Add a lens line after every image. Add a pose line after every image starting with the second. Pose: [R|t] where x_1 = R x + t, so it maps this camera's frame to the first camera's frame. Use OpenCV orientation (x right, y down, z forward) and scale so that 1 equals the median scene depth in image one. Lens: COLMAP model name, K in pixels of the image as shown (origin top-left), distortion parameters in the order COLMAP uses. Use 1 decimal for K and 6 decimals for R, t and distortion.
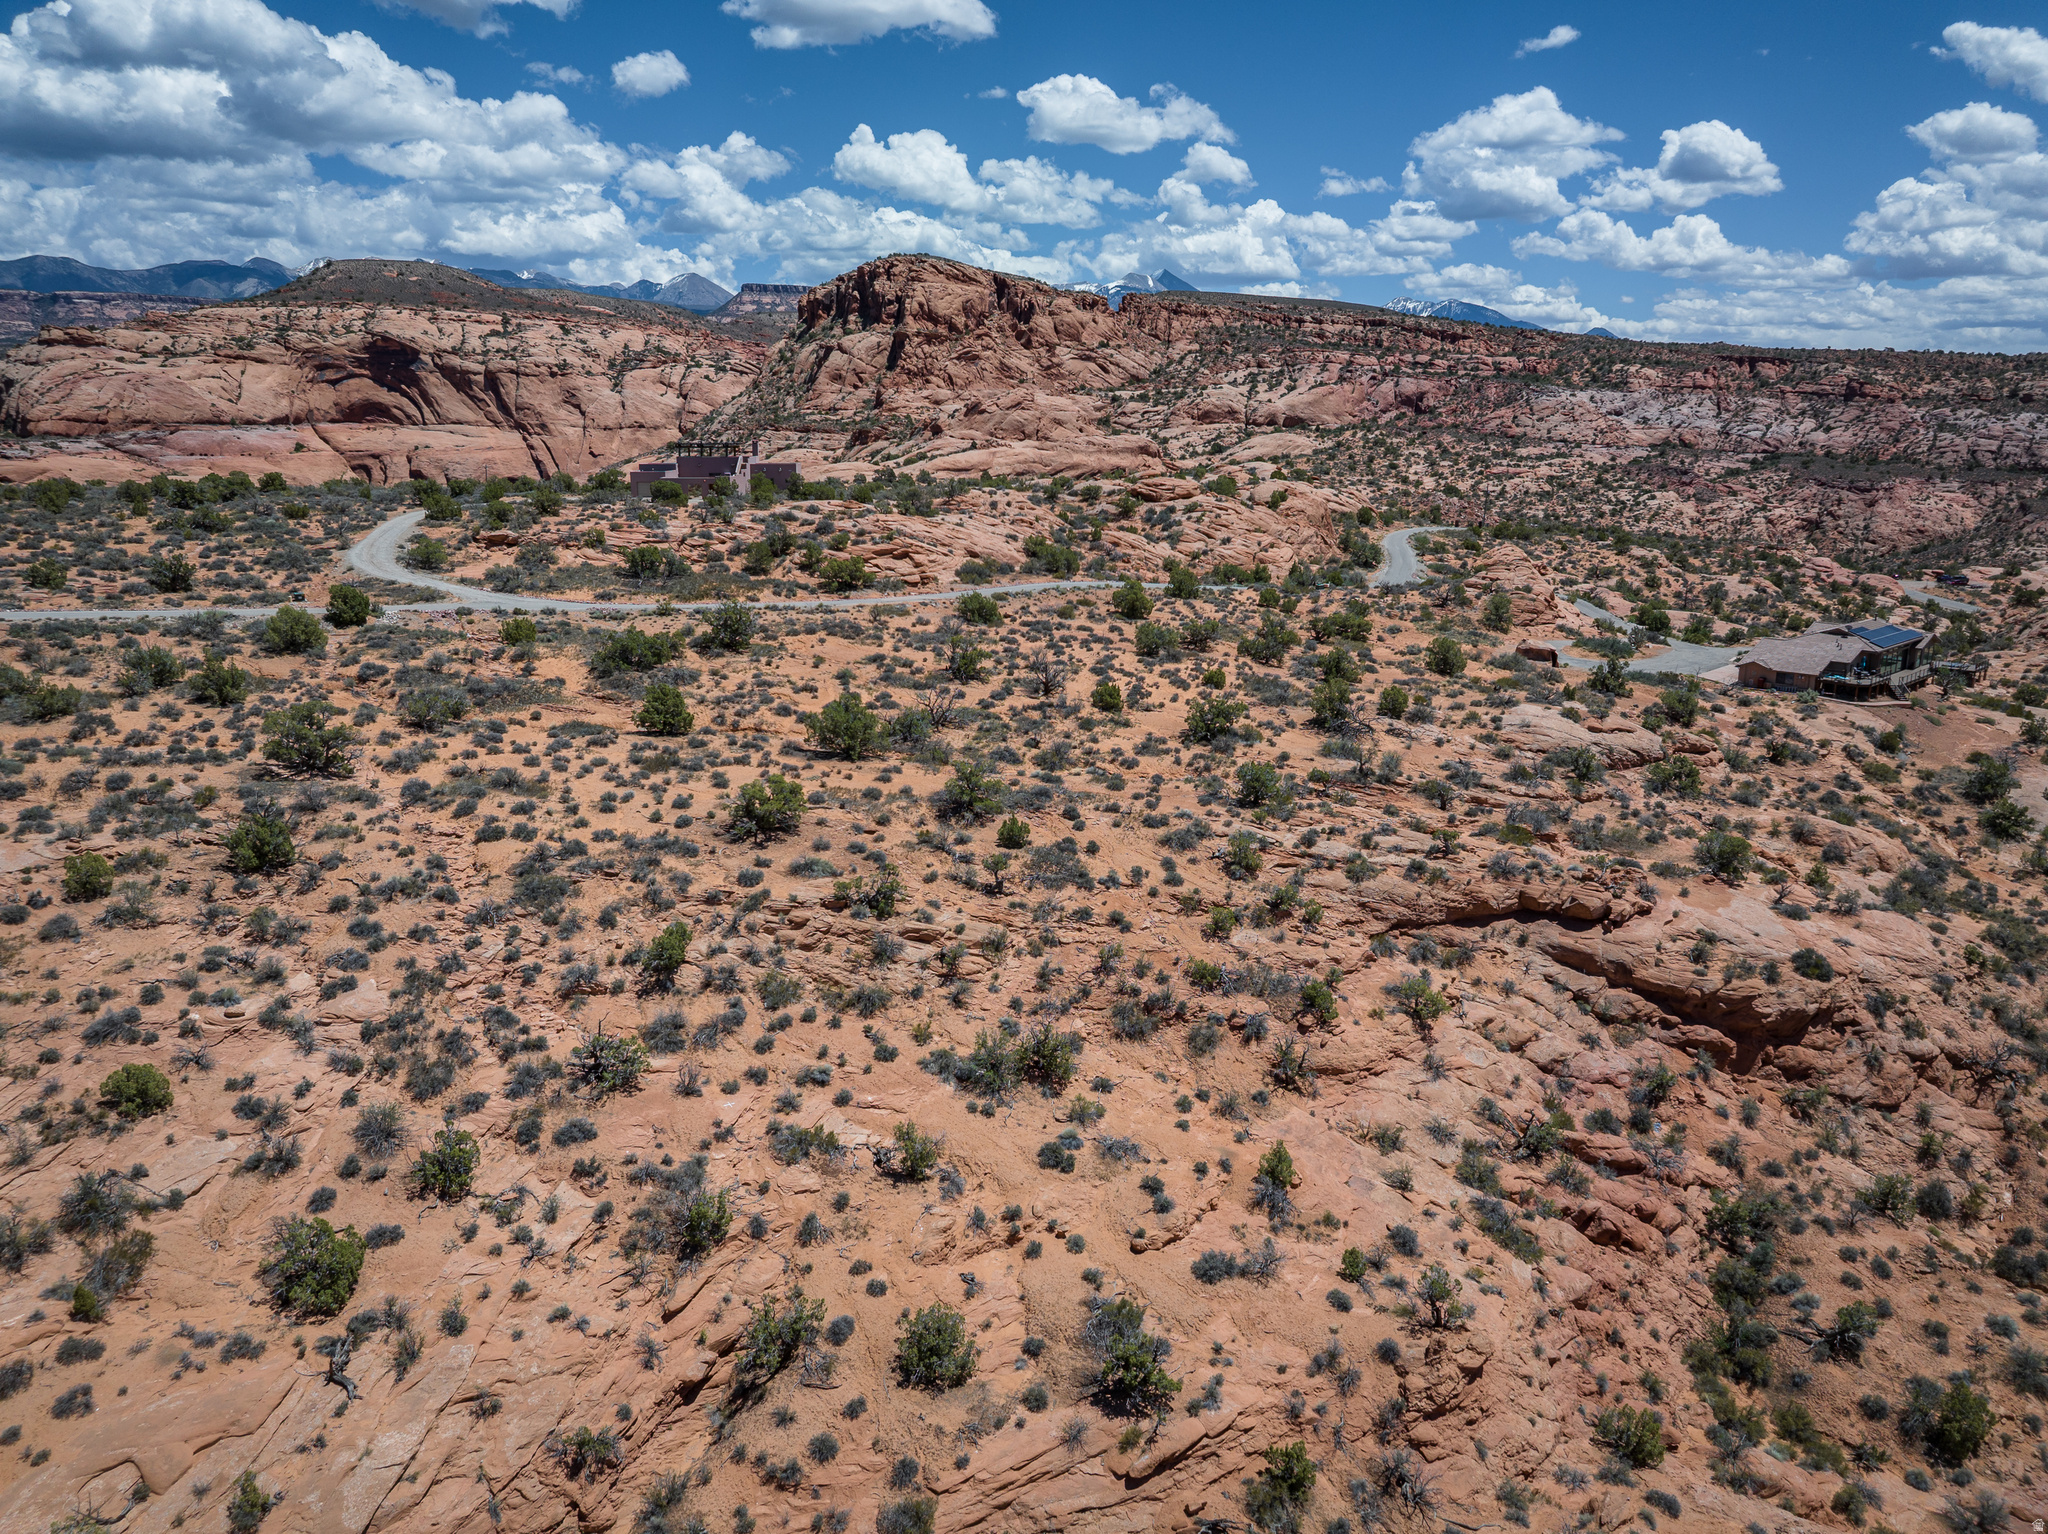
lens RADIAL K [[1446.1, 0, 1019.0], [0, 1446.1, 760.1], [0, 0, 1]] dist [-0.044329, 0.011097]
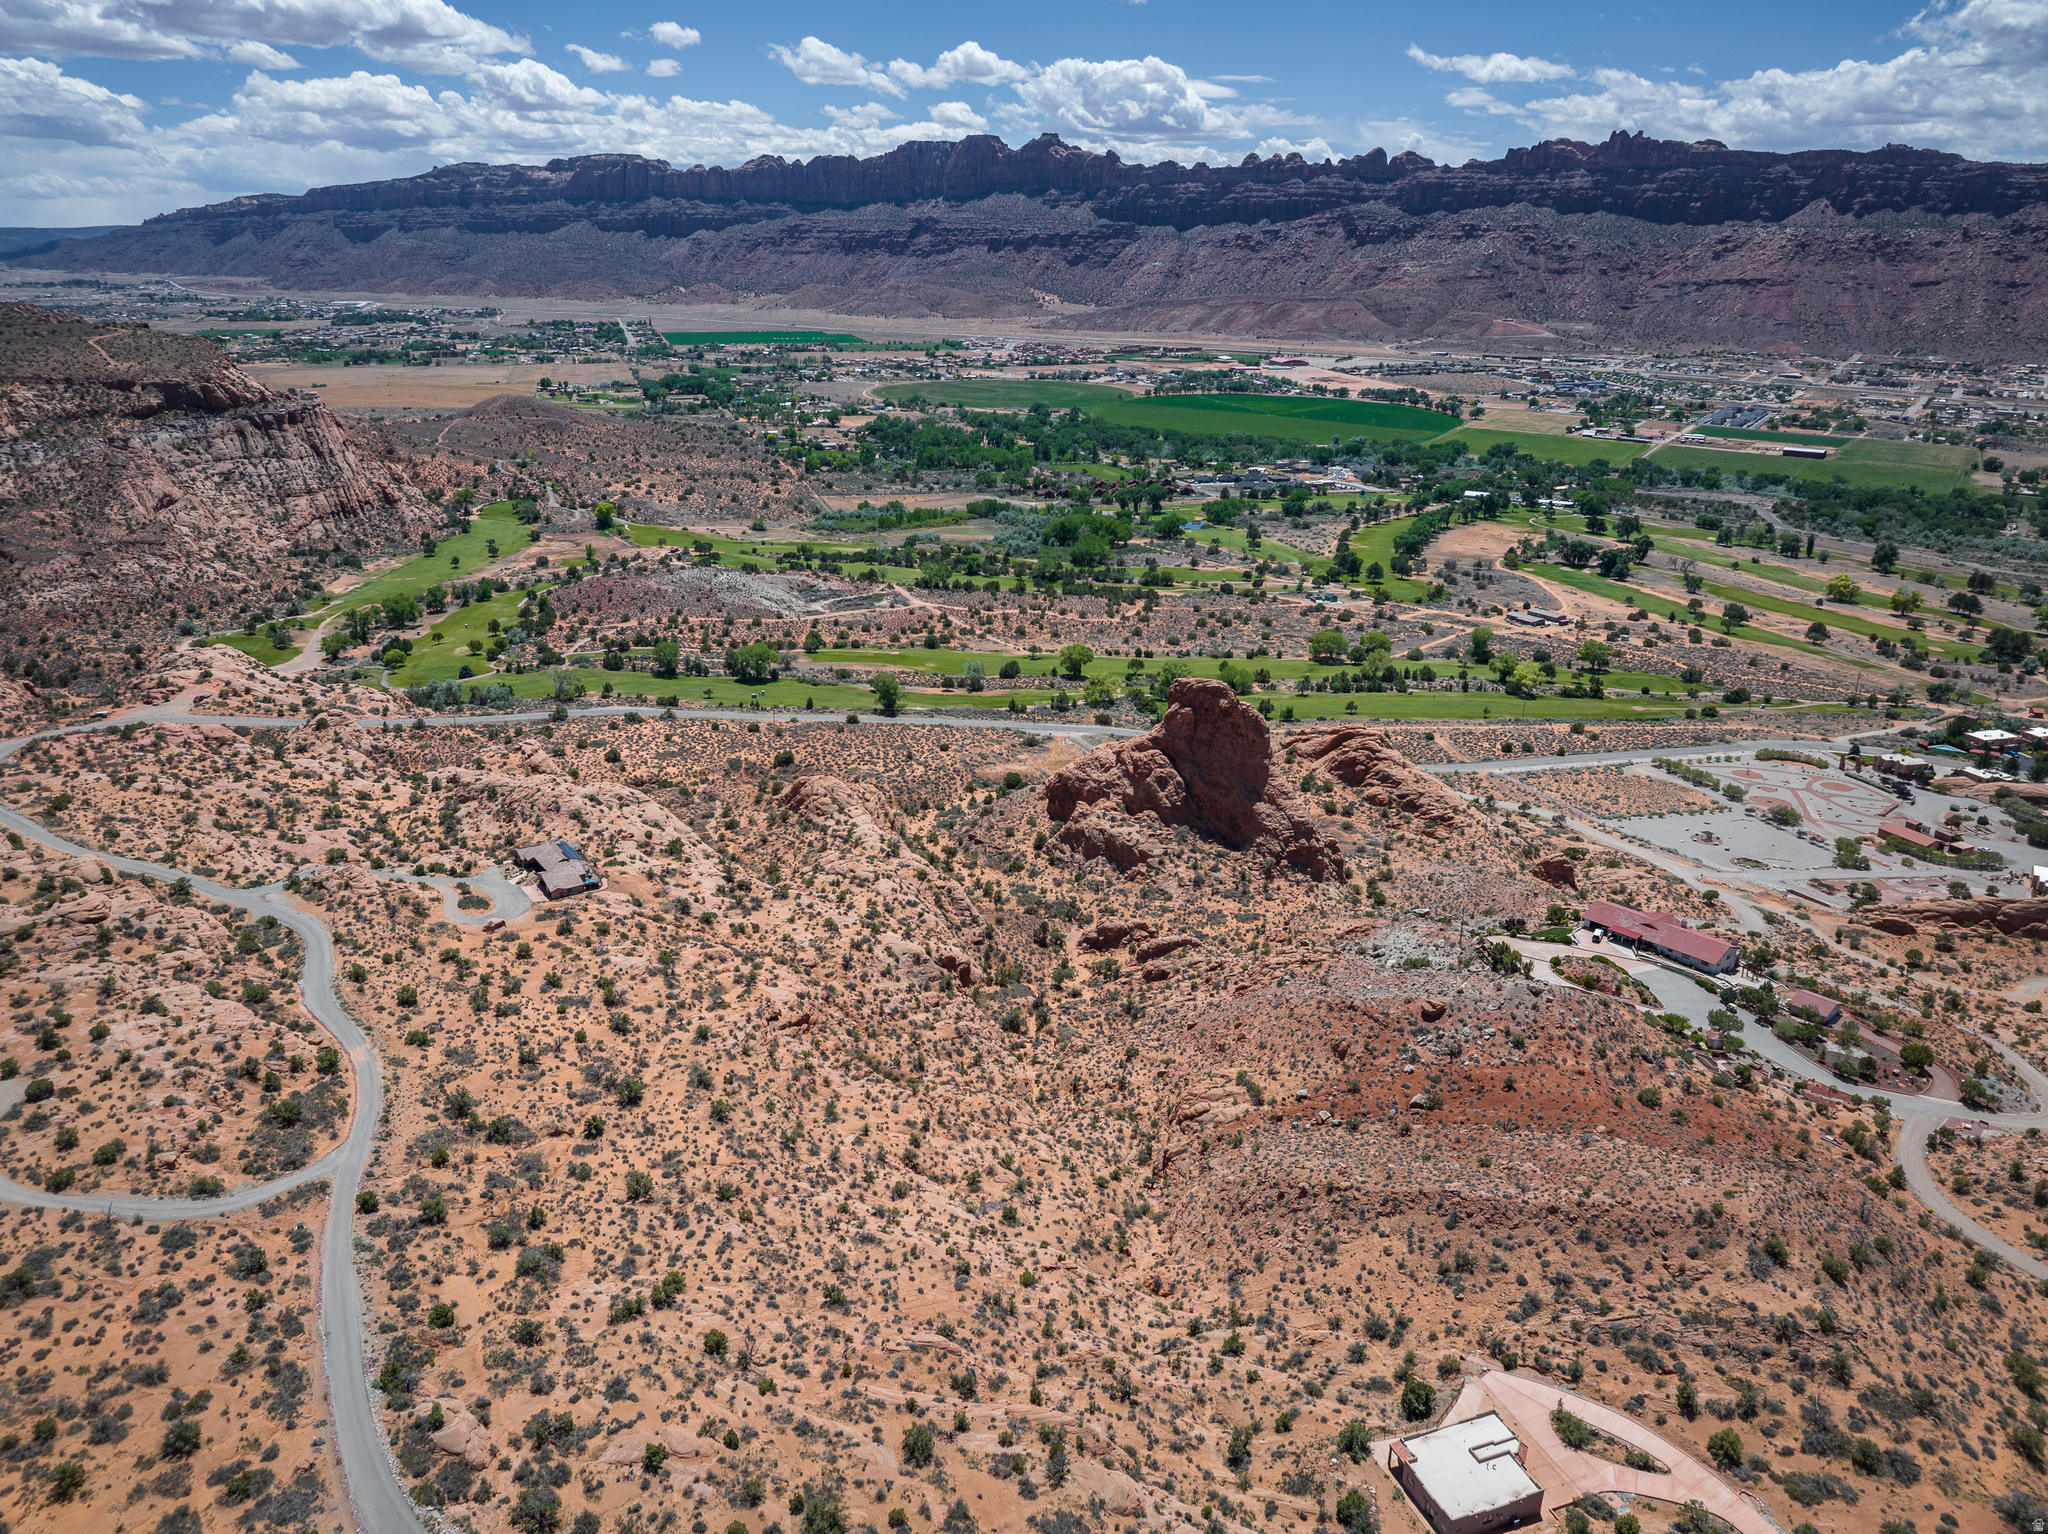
lens RADIAL K [[1446.1, 0, 1018.2], [0, 1446.1, 764.4], [0, 0, 1]] dist [-0.044329, 0.011097]
pose [[0.147020, -0.334956, 0.930693, -0.296731], [0.220009, 0.928421, 0.299384, -0.158438], [-0.964355, 0.160745, 0.210190, -0.047467]]
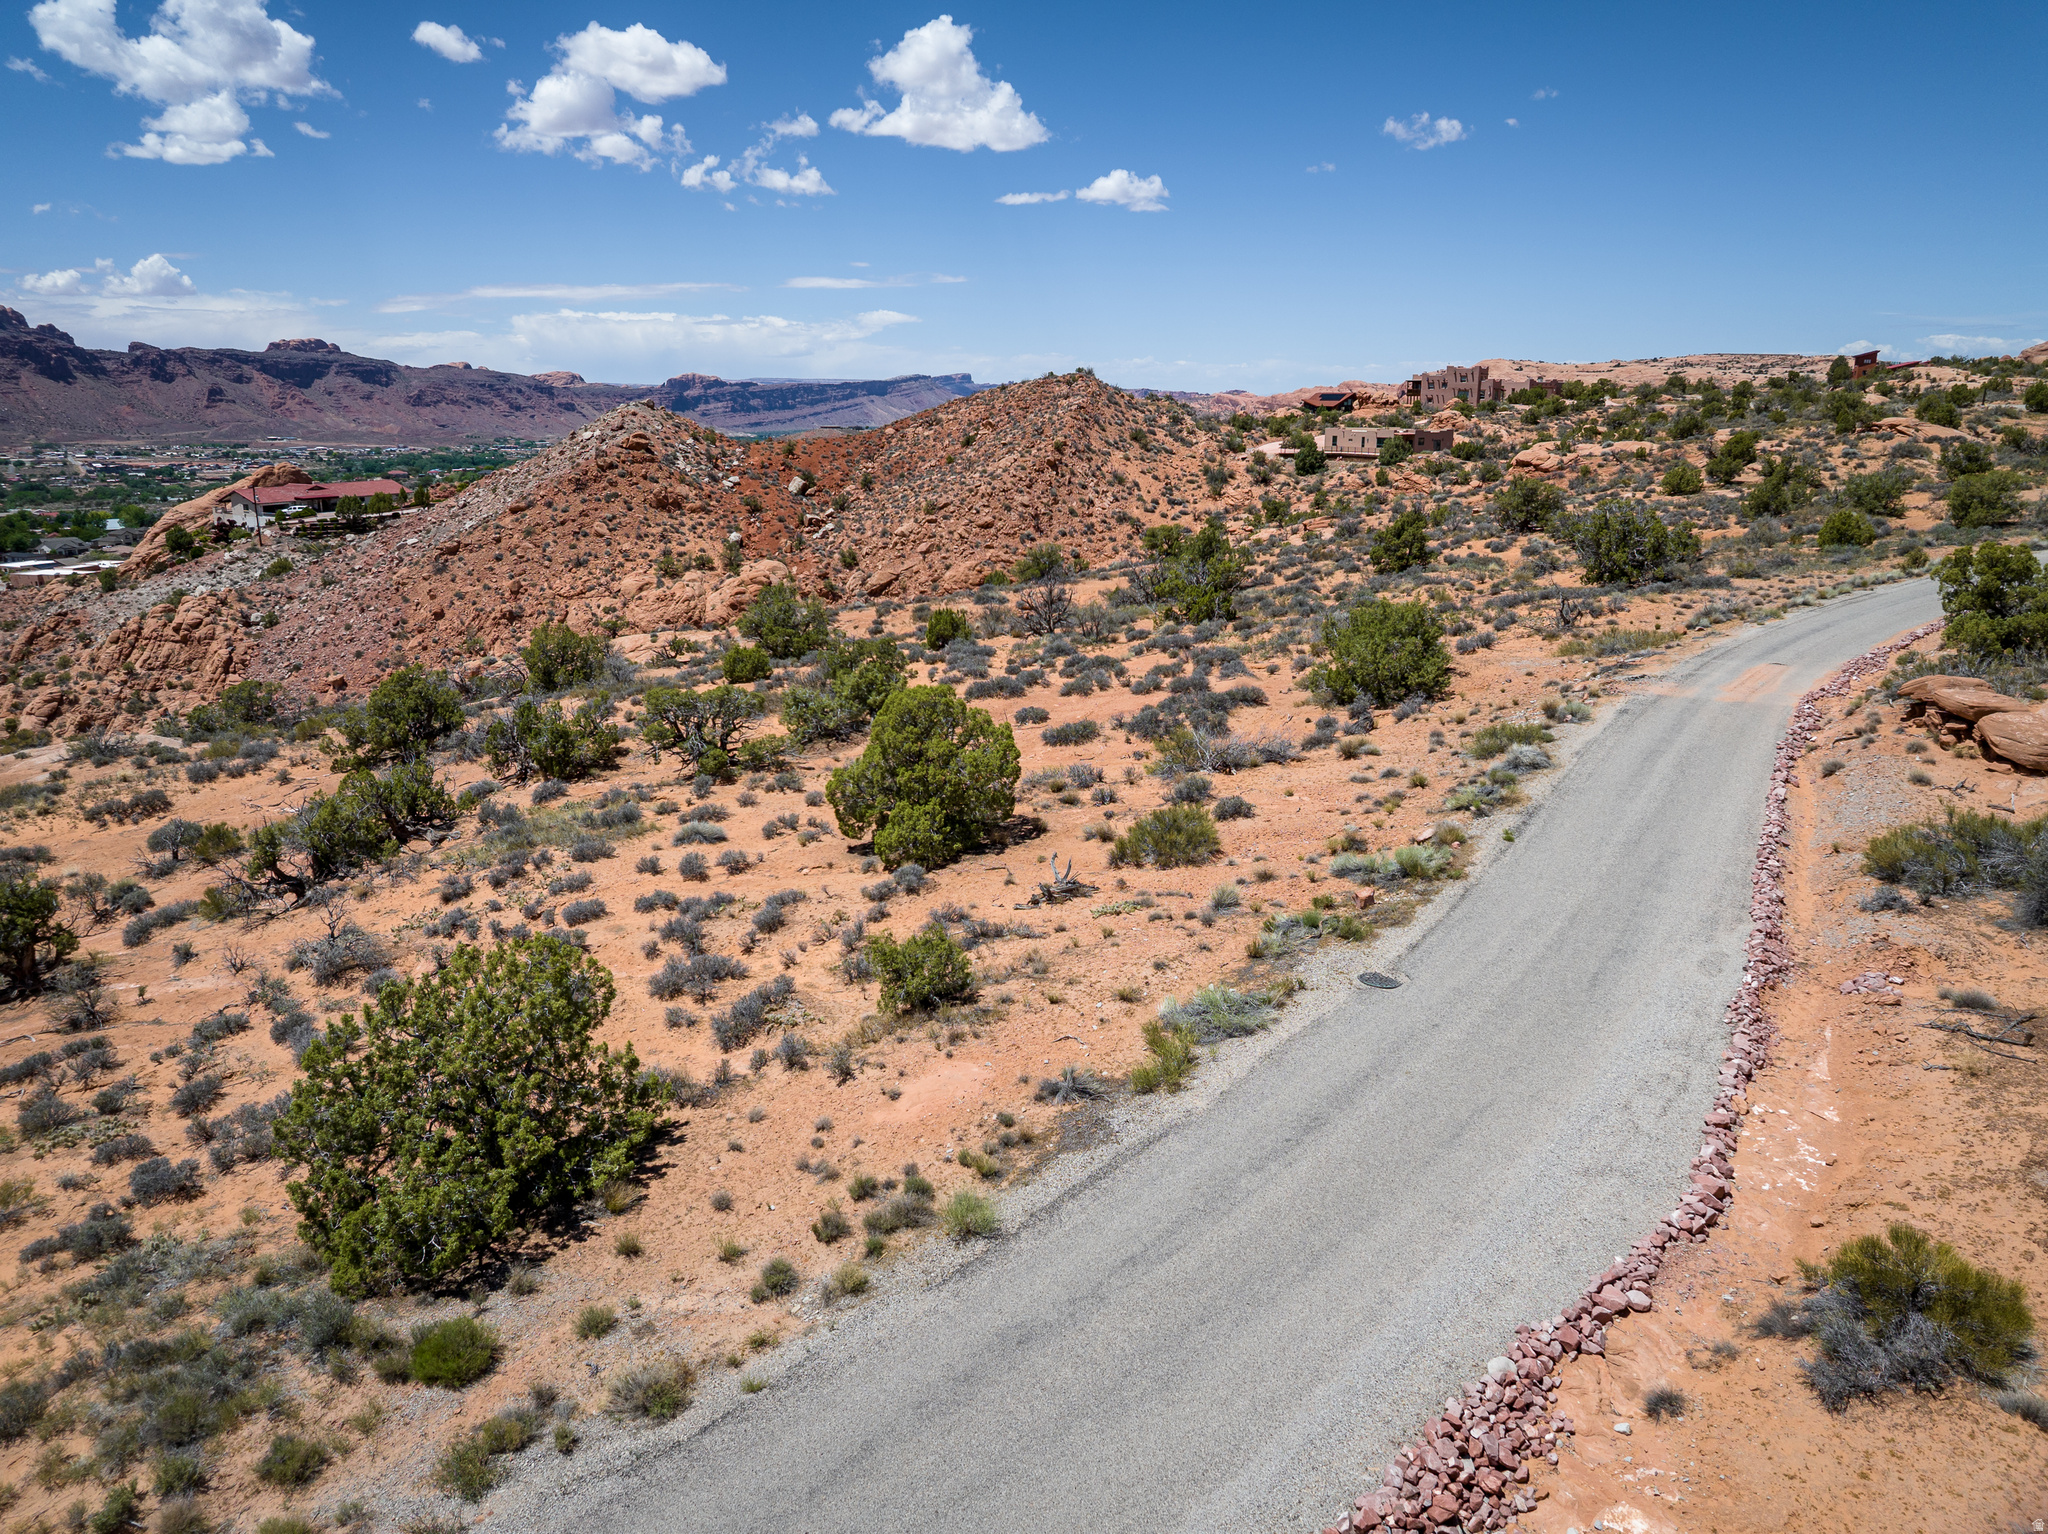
lens RADIAL K [[1446.1, 0, 1018.0], [0, 1446.1, 759.2], [0, 0, 1]] dist [-0.044329, 0.011097]
pose [[-0.987221, 0.033309, -0.155834, 0.019803], [-0.041416, 0.890677, 0.452747, -0.042067], [0.153878, 0.453416, -0.877916, 0.238734]]
